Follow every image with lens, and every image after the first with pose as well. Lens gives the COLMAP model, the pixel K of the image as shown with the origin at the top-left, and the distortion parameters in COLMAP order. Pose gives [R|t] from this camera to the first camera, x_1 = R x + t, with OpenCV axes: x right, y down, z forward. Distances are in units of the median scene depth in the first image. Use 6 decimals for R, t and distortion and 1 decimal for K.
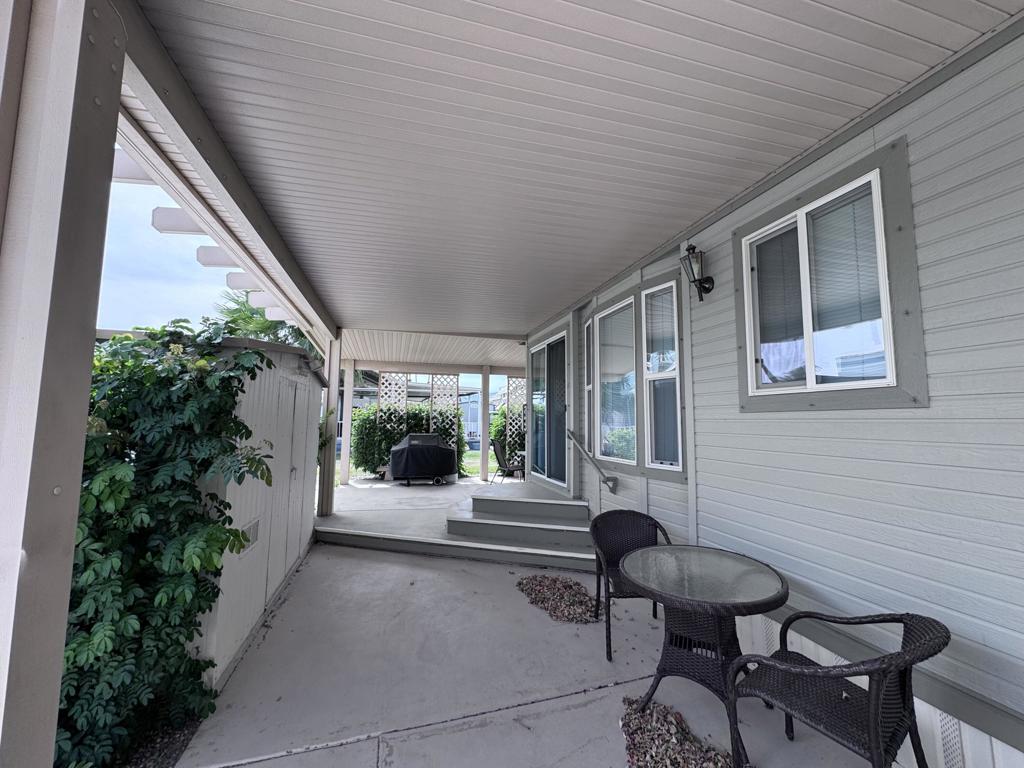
lens RADIAL K [[407.2, 0, 513.5], [0, 407.2, 379.6], [0, 0, 1]] dist [-0.002237, 0.000276]
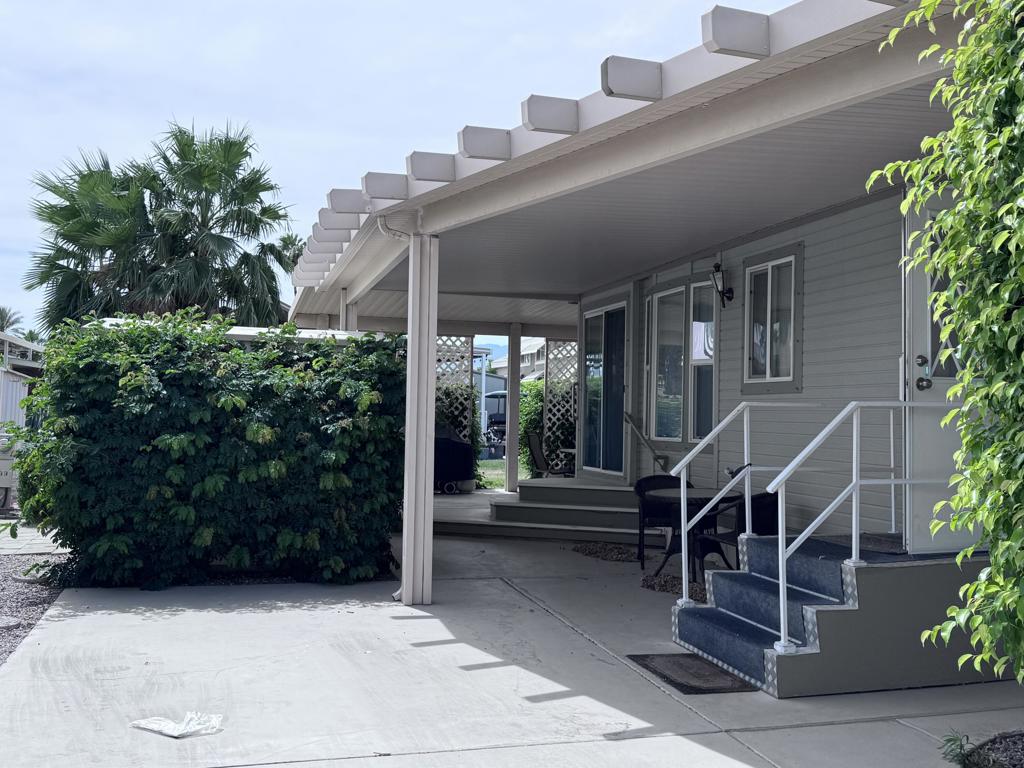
lens RADIAL K [[1023.9, 0, 509.2], [0, 1023.9, 383.1], [0, 0, 1]] dist [0.025195, 0.000000]
pose [[0.999742, 0.011979, -0.019295, -0.082323], [-0.010594, 0.997464, 0.070376, -0.100429], [0.020090, -0.070154, 0.997334, -1.268146]]
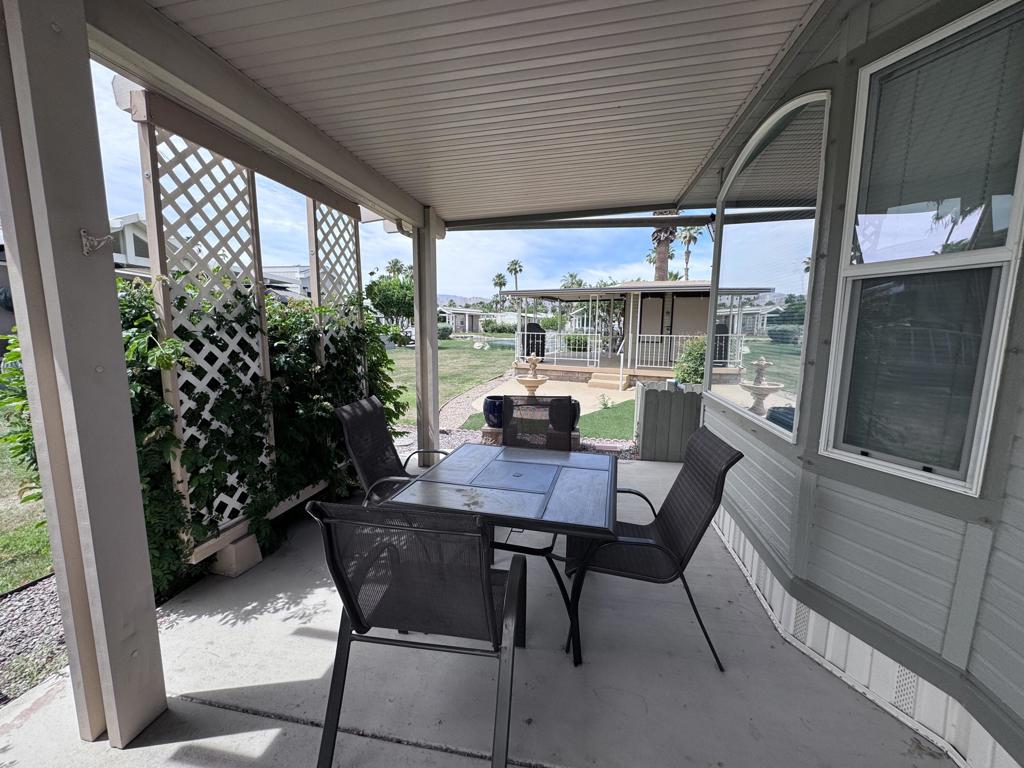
lens RADIAL K [[407.2, 0, 513.3], [0, 407.2, 381.6], [0, 0, 1]] dist [-0.002237, 0.000276]
pose [[0.451548, -0.121916, 0.883878, -0.235282], [-0.097675, 0.977913, 0.184786, 0.124789], [-0.886884, -0.169773, 0.429667, 1.500423]]
